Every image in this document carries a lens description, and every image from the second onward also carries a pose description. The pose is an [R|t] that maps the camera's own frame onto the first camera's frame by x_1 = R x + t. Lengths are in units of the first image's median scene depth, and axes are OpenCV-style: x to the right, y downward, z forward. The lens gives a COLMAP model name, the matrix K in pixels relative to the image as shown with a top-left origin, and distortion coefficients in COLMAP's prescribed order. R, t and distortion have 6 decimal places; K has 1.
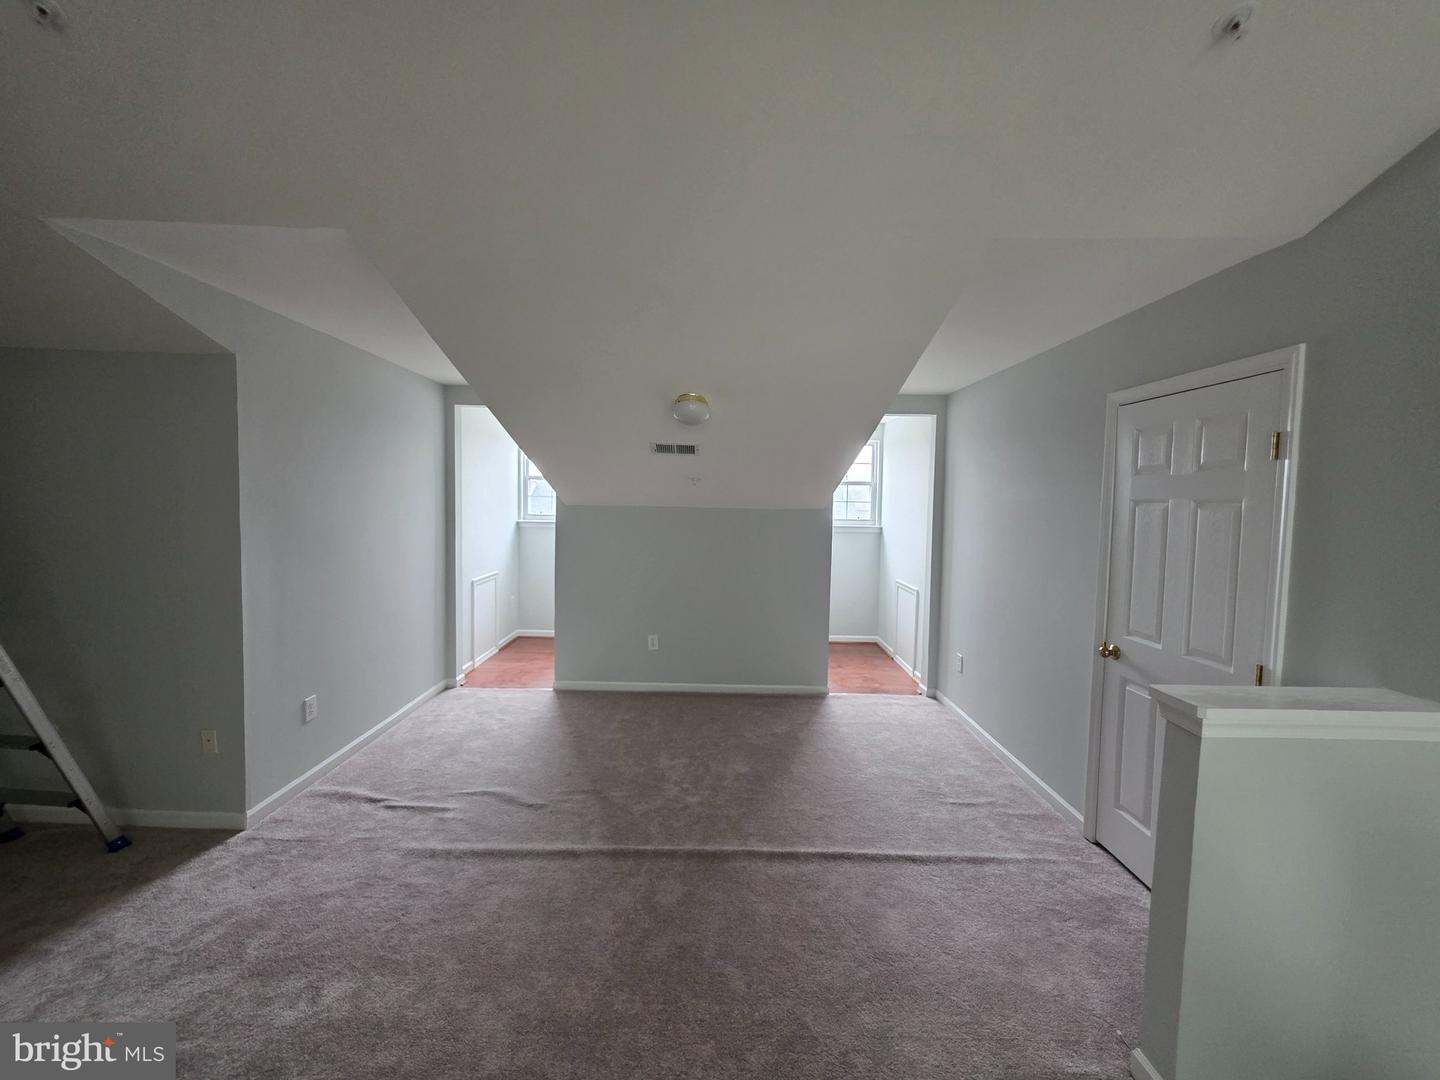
lens RADIAL K [[576.7, 0, 719.6], [0, 576.7, 532.5], [0, 0, 1]] dist [0.000405, -0.000159]
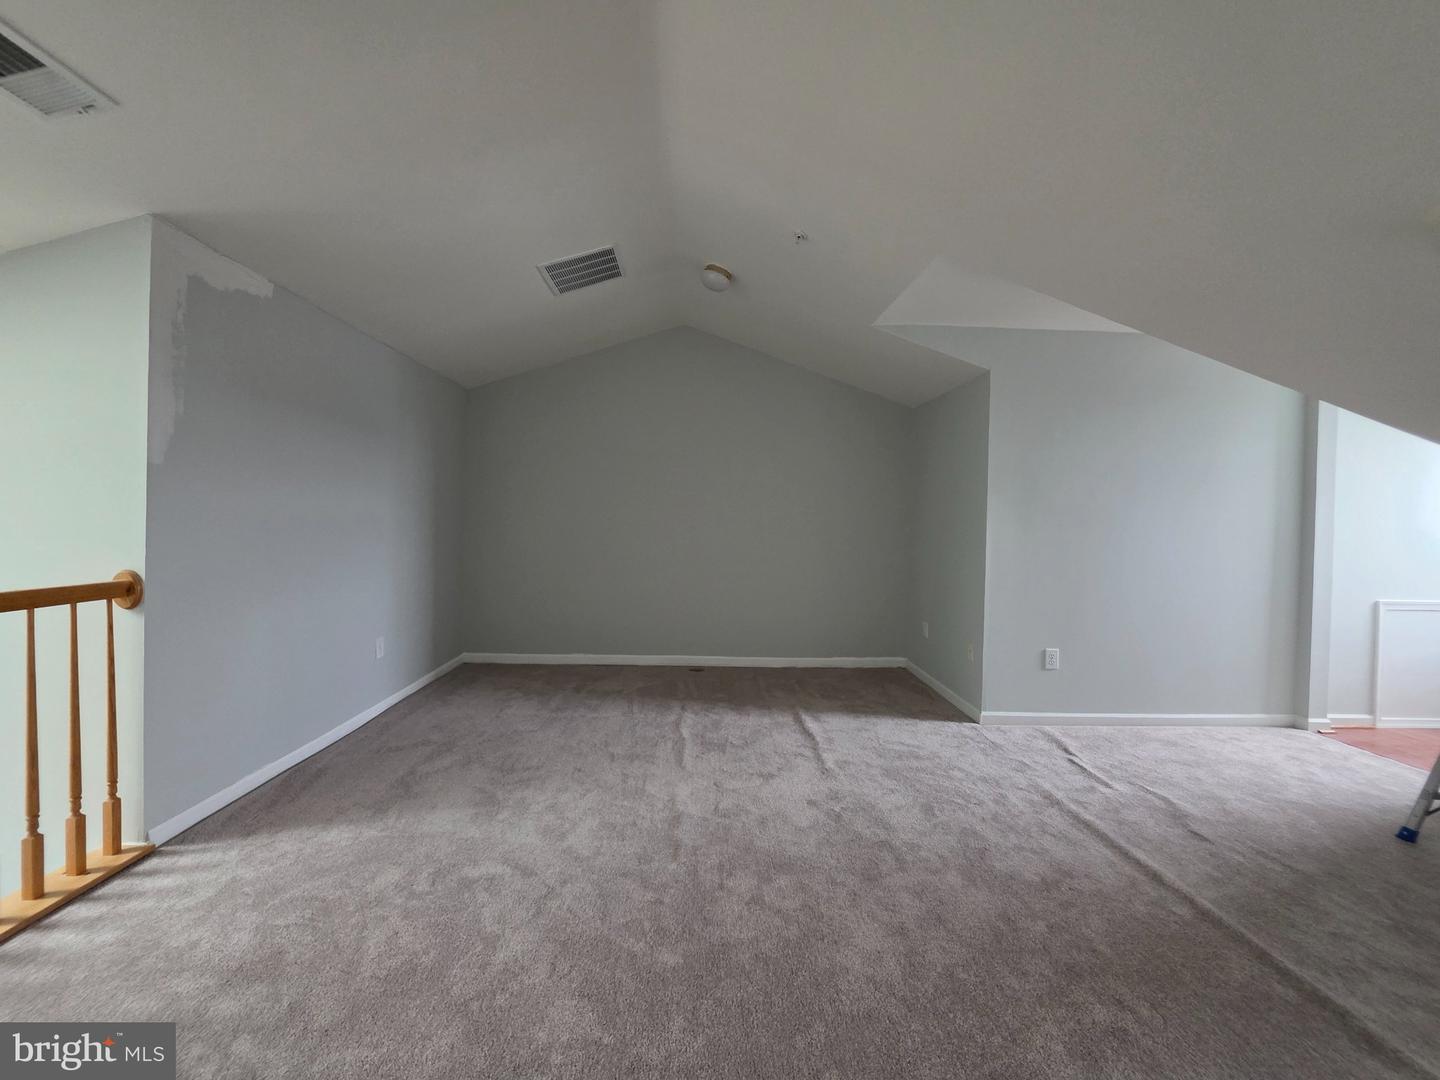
lens RADIAL K [[576.7, 0, 722.1], [0, 576.7, 538.3], [0, 0, 1]] dist [0.000405, -0.000159]
pose [[0.037959, 0.003773, -0.999272, 0.465476], [-0.075344, 0.997157, 0.000903, 0.125004], [0.996435, 0.075255, 0.038135, 0.309794]]
